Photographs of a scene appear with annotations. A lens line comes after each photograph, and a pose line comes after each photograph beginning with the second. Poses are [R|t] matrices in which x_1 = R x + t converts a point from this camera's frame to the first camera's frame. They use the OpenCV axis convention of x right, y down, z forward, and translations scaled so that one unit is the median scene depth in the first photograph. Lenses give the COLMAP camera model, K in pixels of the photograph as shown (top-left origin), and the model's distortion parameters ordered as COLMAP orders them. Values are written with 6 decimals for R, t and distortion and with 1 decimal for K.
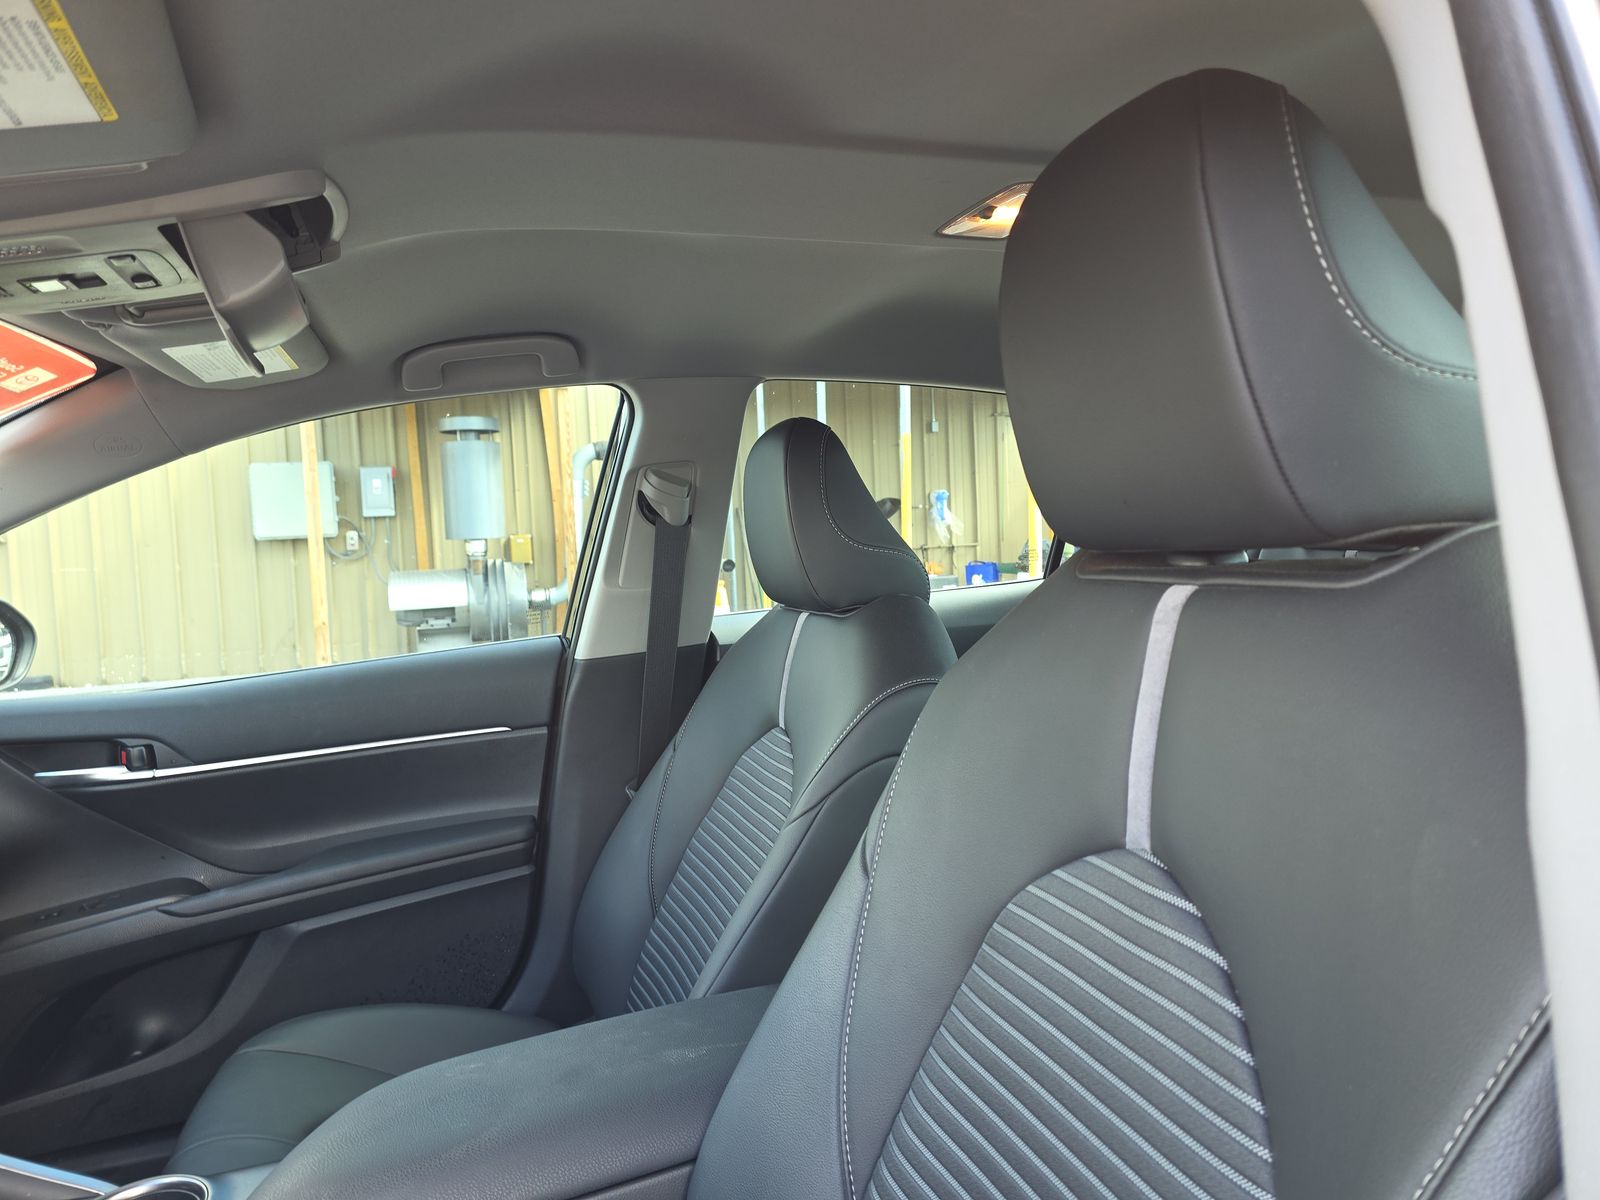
lens RADIAL K [[1168.3, 0, 800.0], [0, 1168.3, 600.0], [0, 0, 1]] dist [0.113815, -0.156388]
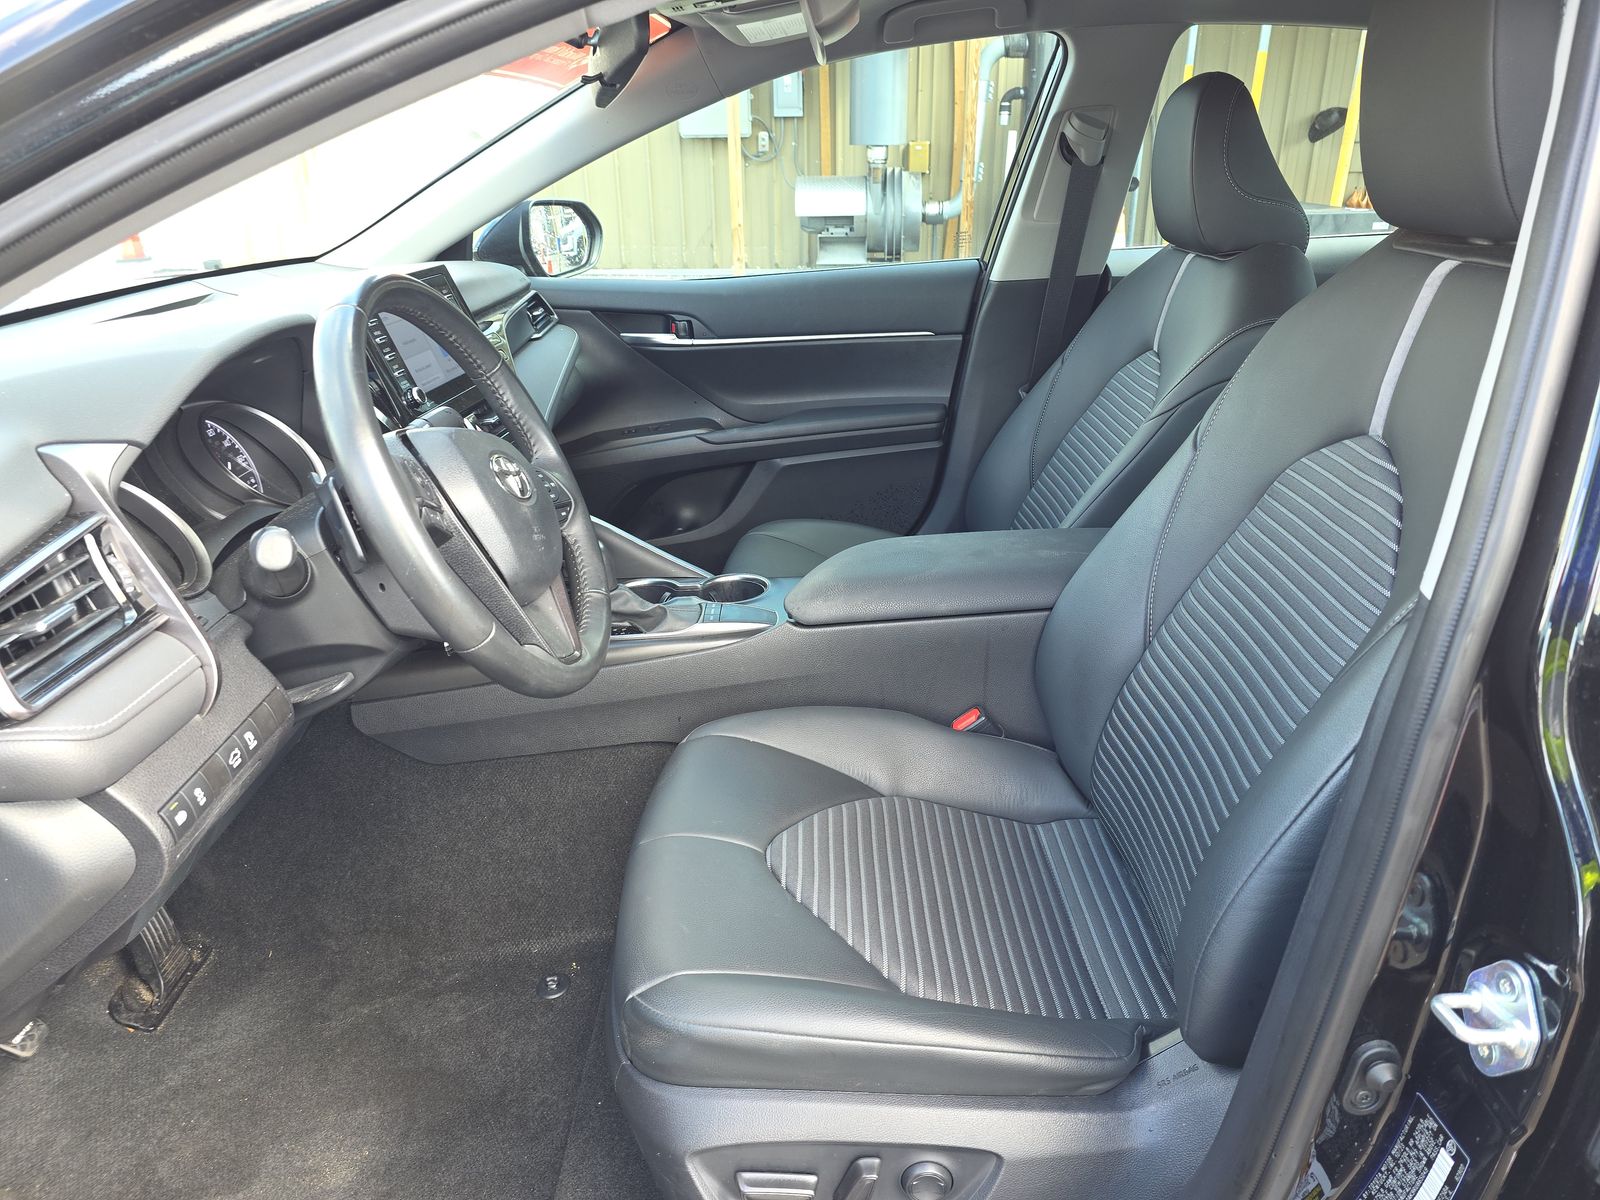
lens RADIAL K [[1168.3, 0, 800.0], [0, 1168.3, 600.0], [0, 0, 1]] dist [0.113815, -0.156388]
pose [[0.948353, 0.152361, -0.278230, 0.014488], [-0.058493, 0.946052, 0.318692, -0.015273], [0.311777, -0.285958, 0.906103, -0.279870]]
